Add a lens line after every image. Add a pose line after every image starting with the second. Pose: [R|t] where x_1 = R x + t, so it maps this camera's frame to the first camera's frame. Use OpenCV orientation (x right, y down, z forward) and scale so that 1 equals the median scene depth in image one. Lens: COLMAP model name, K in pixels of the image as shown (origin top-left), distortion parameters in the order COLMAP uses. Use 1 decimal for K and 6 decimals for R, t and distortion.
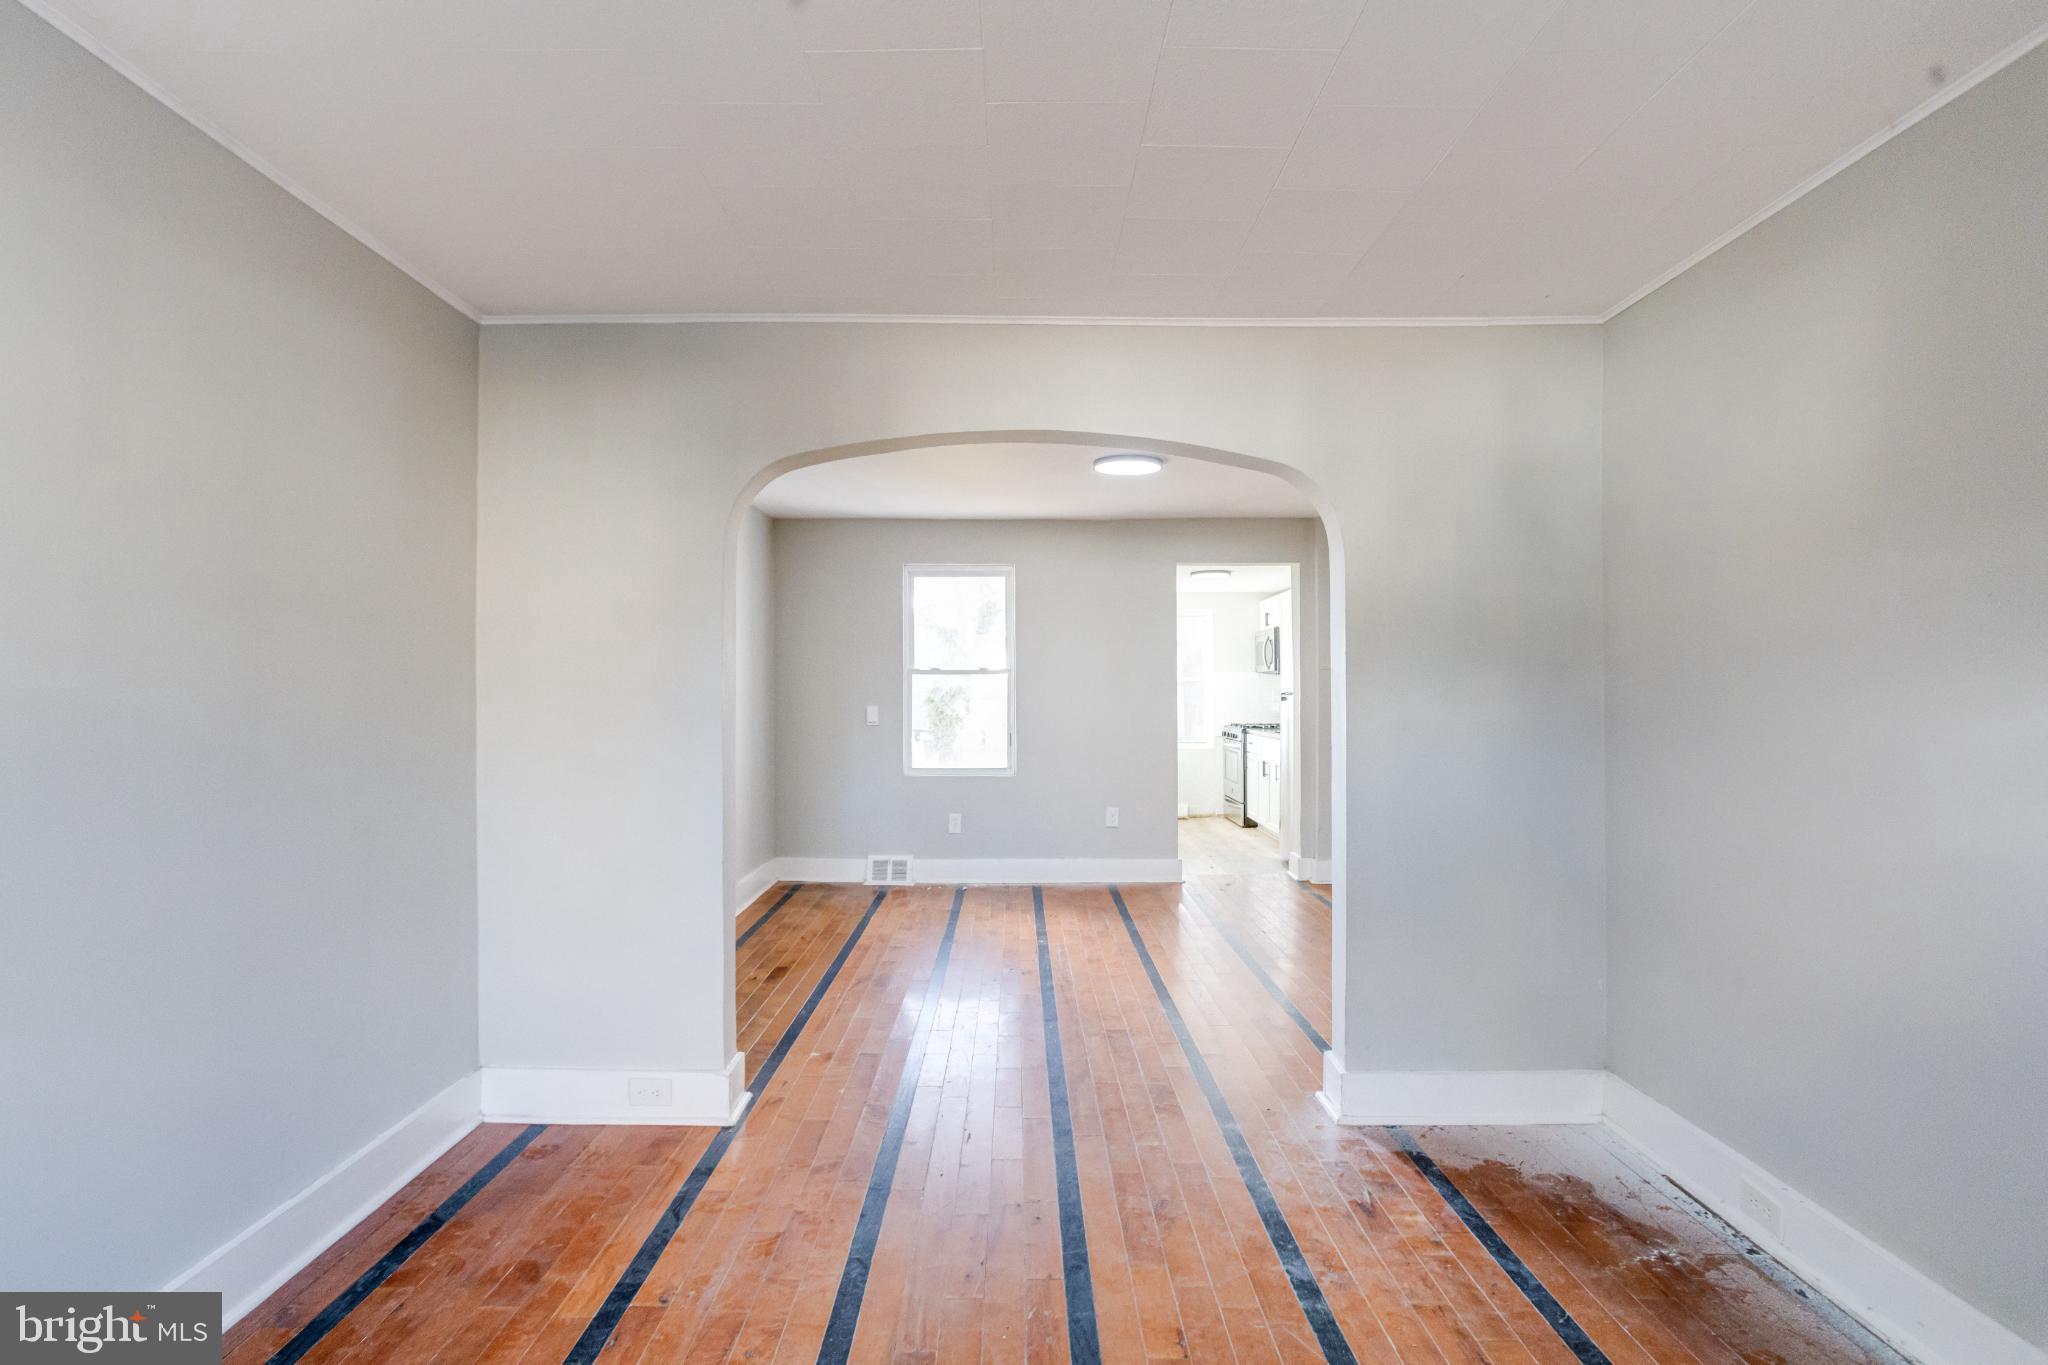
lens RADIAL K [[1007.5, 0, 1012.8], [0, 1007.5, 668.6], [0, 0, 1]] dist [-0.041365, 0.023083]
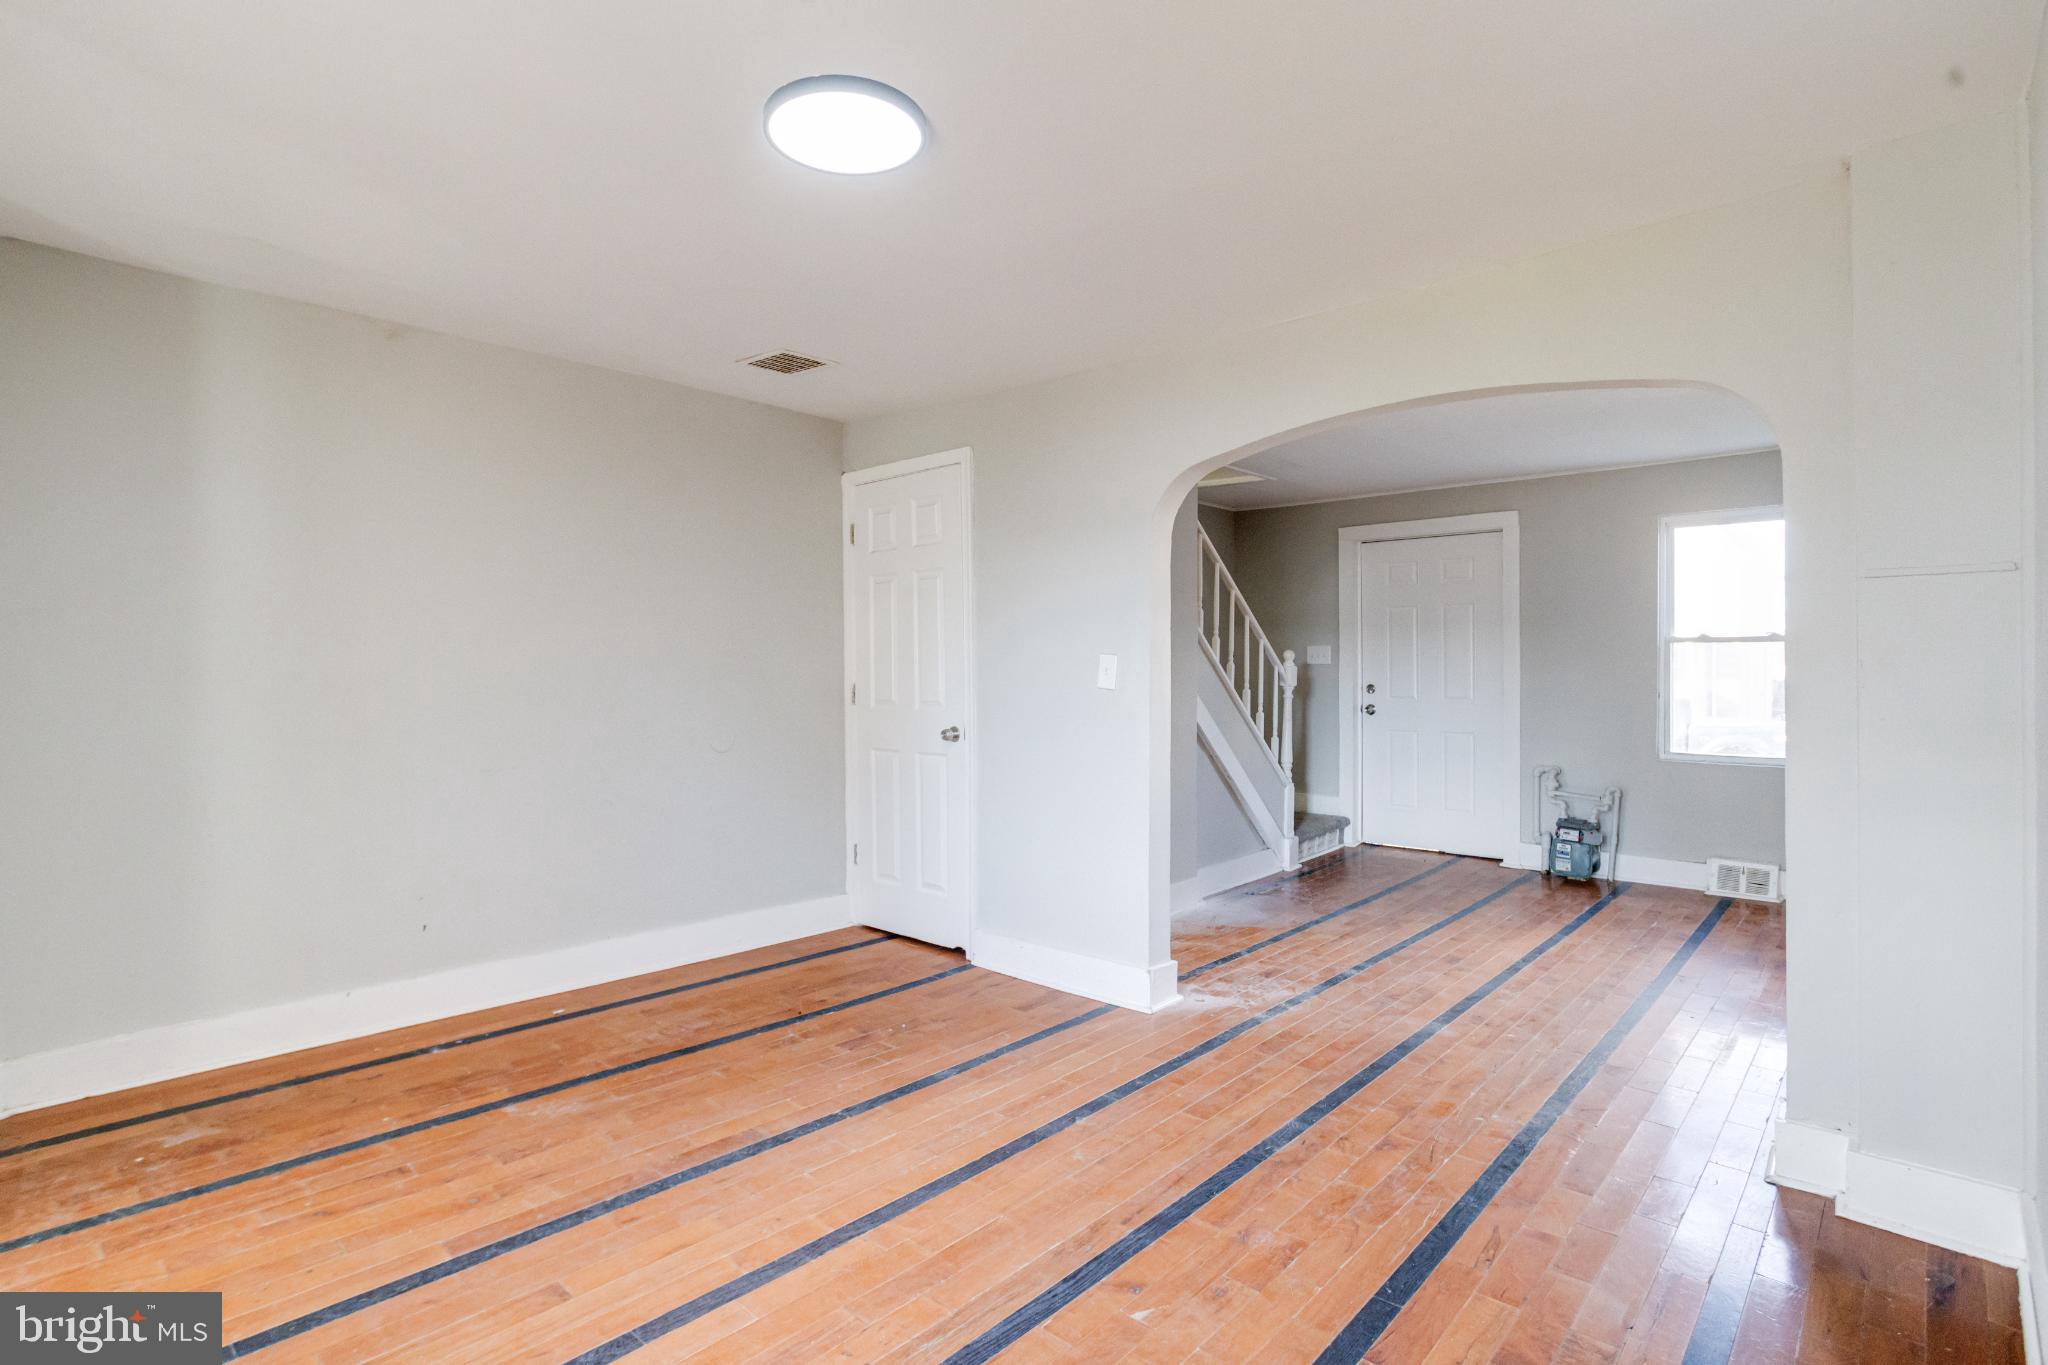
lens RADIAL K [[1007.5, 0, 1004.5], [0, 1007.5, 662.4], [0, 0, 1]] dist [-0.041365, 0.023083]
pose [[-0.735245, 0.006389, 0.677771, -0.324835], [-0.014243, 0.999589, -0.024874, 0.053595], [-0.677651, -0.027942, -0.734852, 1.818234]]
